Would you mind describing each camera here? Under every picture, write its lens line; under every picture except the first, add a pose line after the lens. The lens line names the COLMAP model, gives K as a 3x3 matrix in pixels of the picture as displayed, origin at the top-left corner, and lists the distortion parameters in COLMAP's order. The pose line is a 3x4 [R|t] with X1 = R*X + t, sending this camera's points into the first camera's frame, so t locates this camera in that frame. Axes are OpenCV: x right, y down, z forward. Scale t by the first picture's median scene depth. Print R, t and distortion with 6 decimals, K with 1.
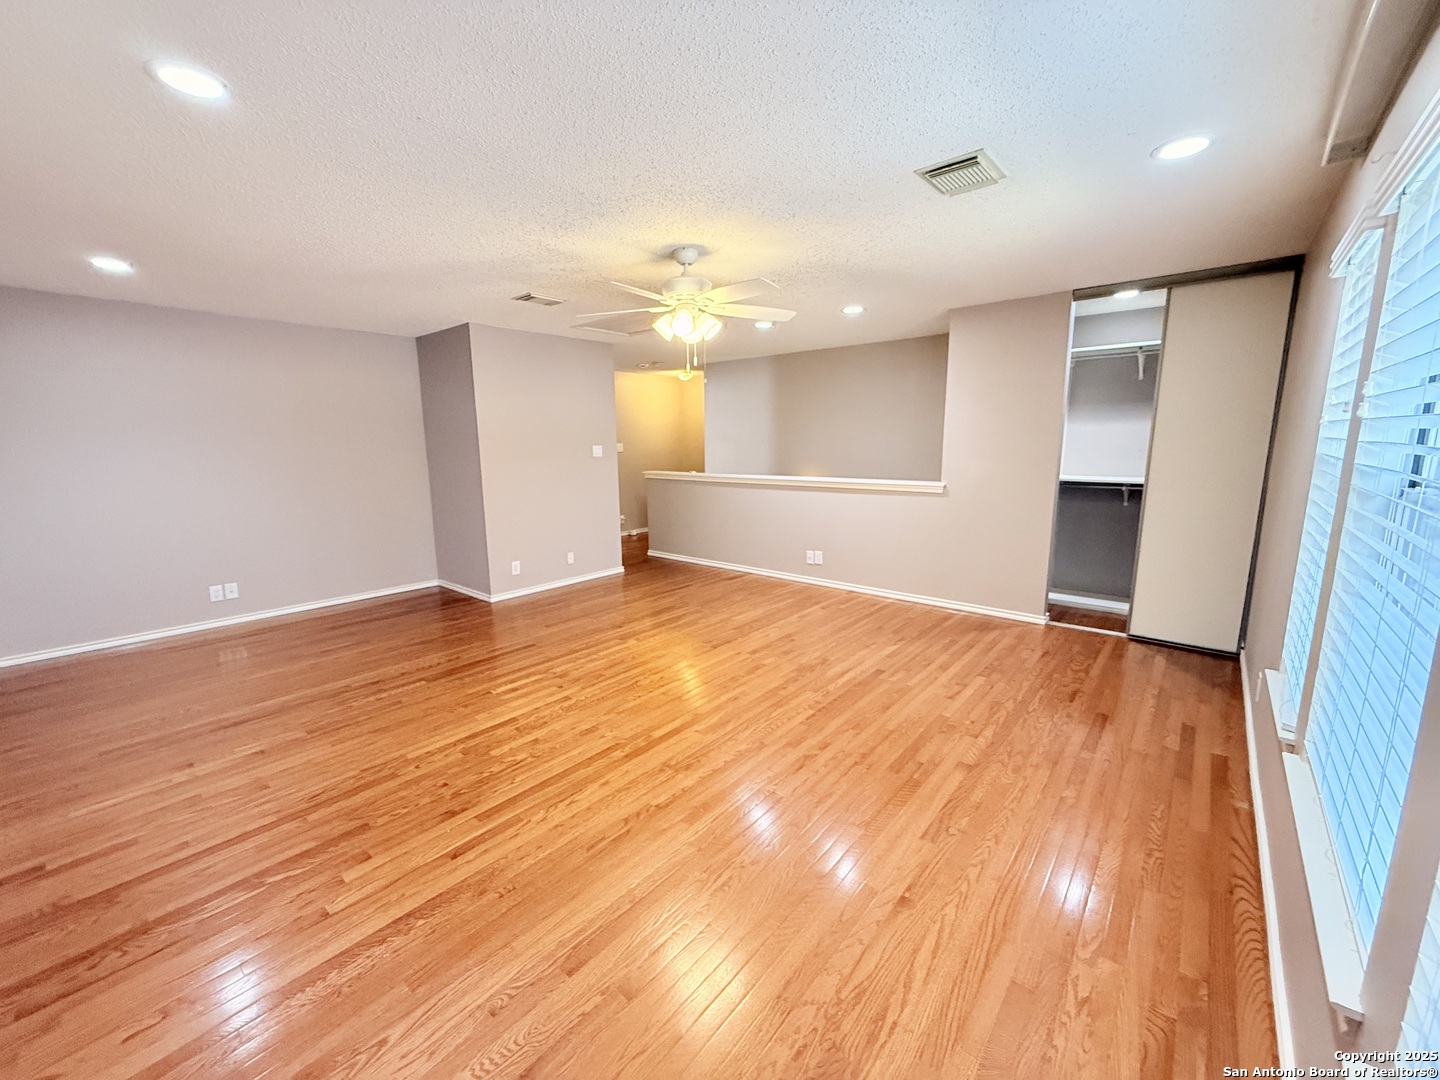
lens RADIAL K [[575.6, 0, 715.6], [0, 575.6, 542.3], [0, 0, 1]] dist [0.001410, 0.000359]
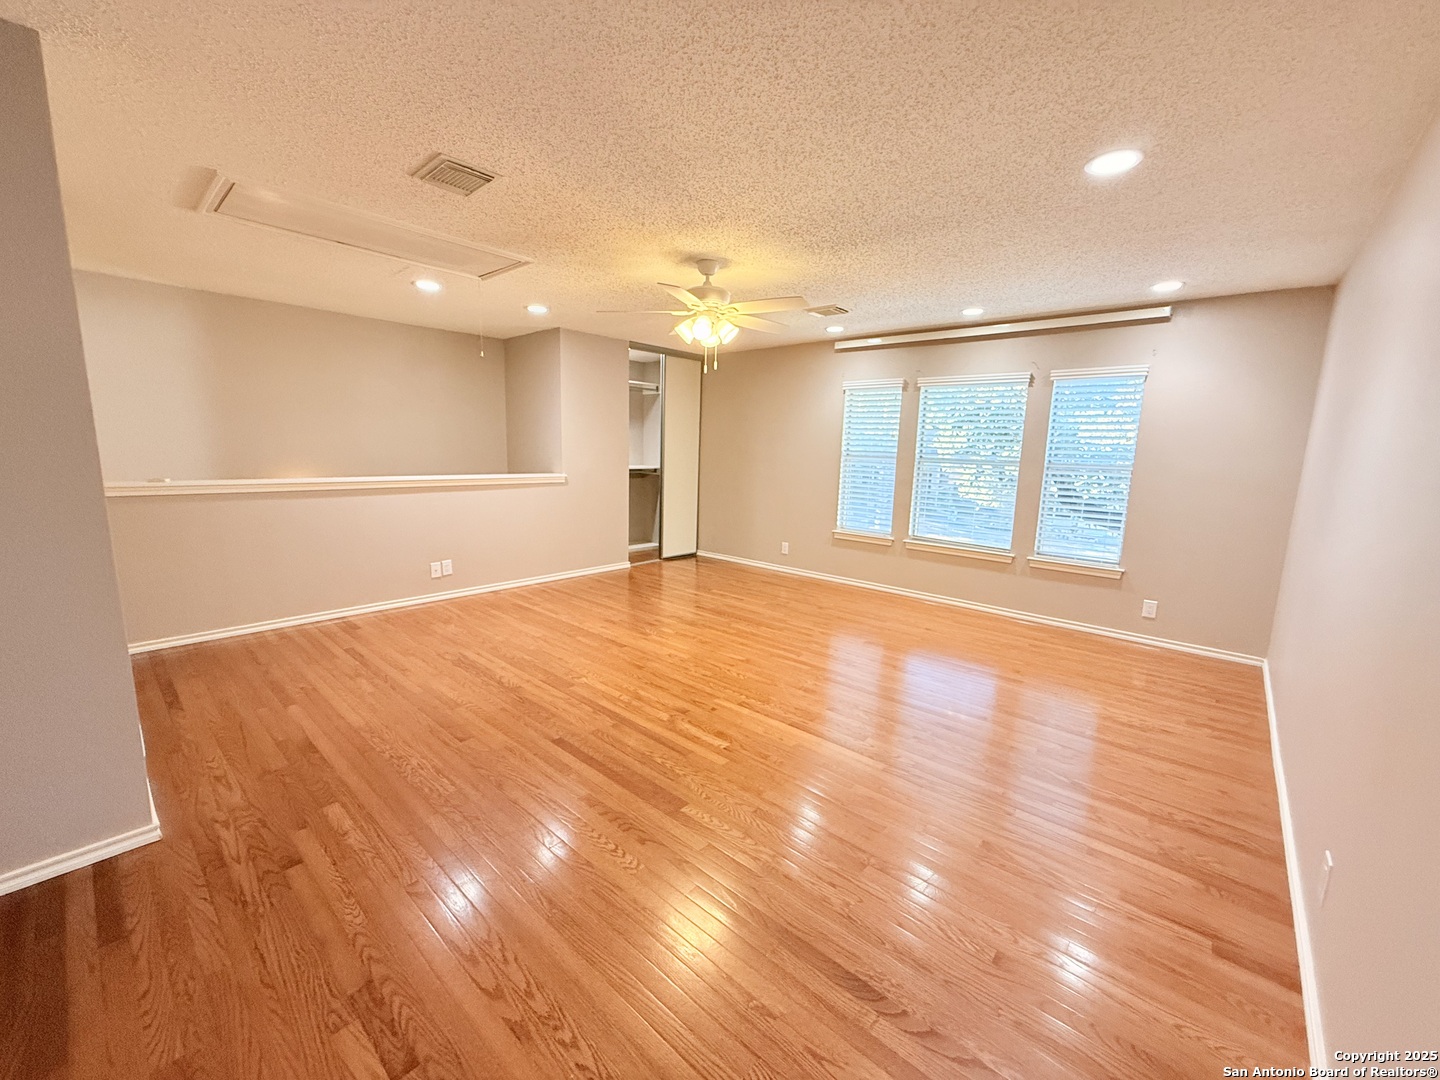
lens RADIAL K [[575.6, 0, 714.1], [0, 575.6, 542.9], [0, 0, 1]] dist [0.001410, 0.000359]
pose [[0.021533, -0.151556, 0.988214, -0.977268], [0.147157, 0.978158, 0.146807, -0.114517], [-0.988879, 0.142261, 0.043365, 0.815397]]
